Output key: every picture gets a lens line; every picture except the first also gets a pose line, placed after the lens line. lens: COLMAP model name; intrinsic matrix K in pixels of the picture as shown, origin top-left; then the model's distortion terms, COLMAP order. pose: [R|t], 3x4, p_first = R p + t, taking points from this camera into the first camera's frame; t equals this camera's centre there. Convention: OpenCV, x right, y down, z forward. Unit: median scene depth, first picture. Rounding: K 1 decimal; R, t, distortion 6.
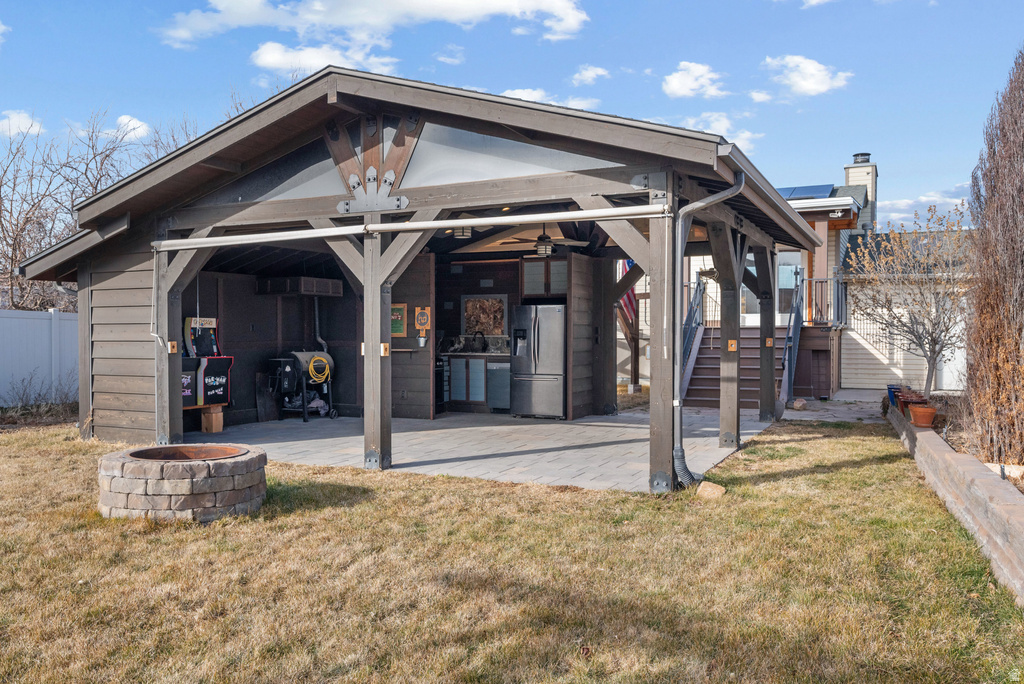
lens RADIAL K [[772.5, 0, 513.0], [0, 772.5, 339.8], [0, 0, 1]] dist [-0.015321, -0.001659]
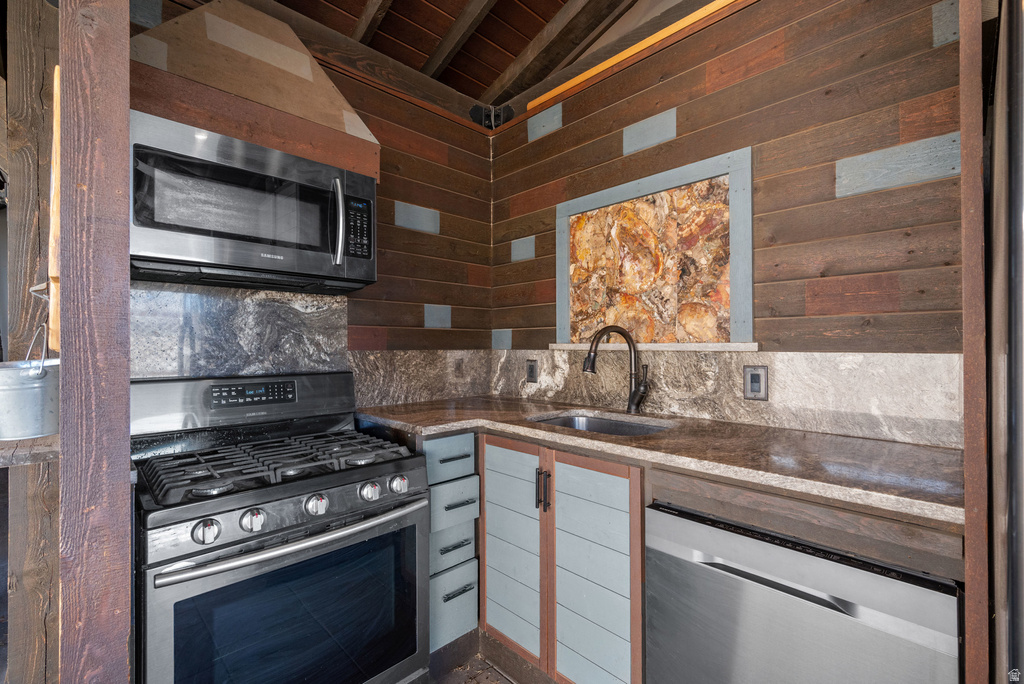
lens RADIAL K [[448.4, 0, 512.0], [0, 448.4, 342.0], [0, 0, 1]] dist [0.000411, 0.000017]
pose [[0.939109, -0.003587, -0.343600, -0.028500], [-0.001466, 0.999895, -0.014445, -0.004552], [0.343616, 0.014069, 0.939005, 0.934671]]
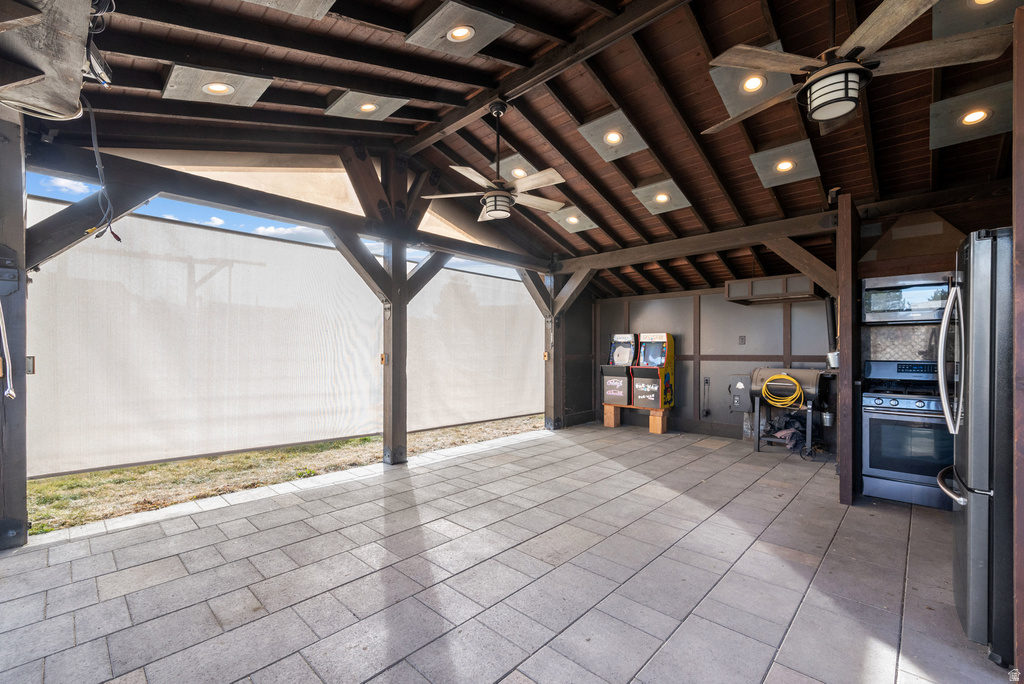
lens RADIAL K [[432.3, 0, 512.2], [0, 432.3, 355.7], [0, 0, 1]] dist [0.031549, 0.000090]
pose [[-0.304243, 0.011359, -0.952527, 0.243591], [-0.006965, 0.999876, 0.014148, -0.001712], [0.952569, 0.010938, -0.304126, 0.840244]]
